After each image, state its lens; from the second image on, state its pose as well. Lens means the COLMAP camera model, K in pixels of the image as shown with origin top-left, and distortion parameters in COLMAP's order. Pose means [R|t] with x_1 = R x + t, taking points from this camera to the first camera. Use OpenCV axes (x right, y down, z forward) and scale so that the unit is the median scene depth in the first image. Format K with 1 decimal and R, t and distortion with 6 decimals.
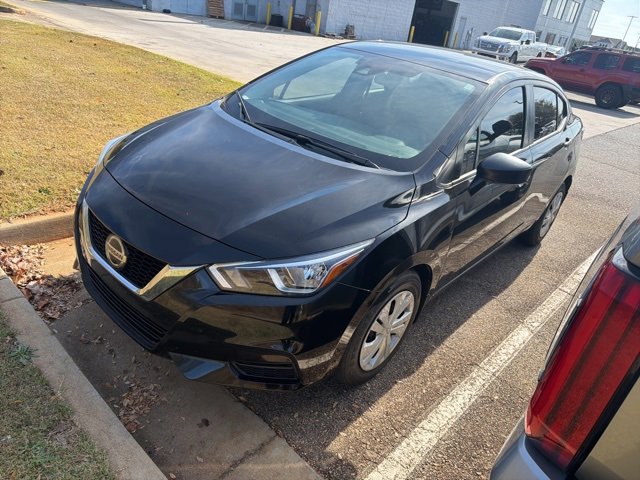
lens RADIAL K [[440.3, 0, 320.2], [0, 440.3, 273.3], [0, 0, 1]] dist [0.000131, -0.005763]
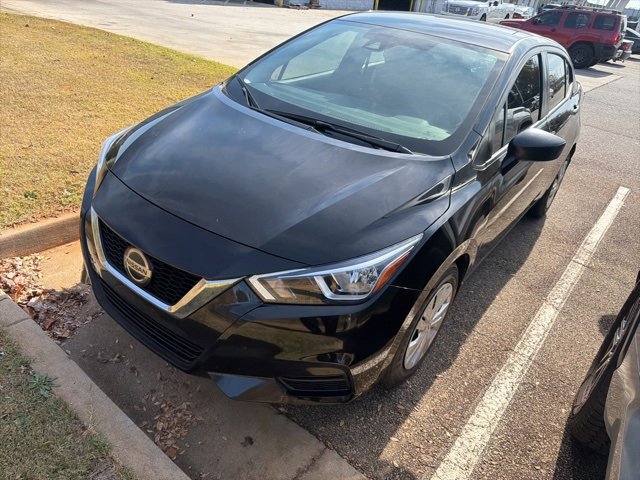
lens RADIAL K [[440.3, 0, 320.2], [0, 440.3, 273.3], [0, 0, 1]] dist [0.000131, -0.005763]
pose [[0.996617, -0.071119, 0.041187, -0.103723], [0.068908, 0.996224, 0.052807, -0.045368], [-0.044787, -0.049790, 0.997755, 0.065754]]
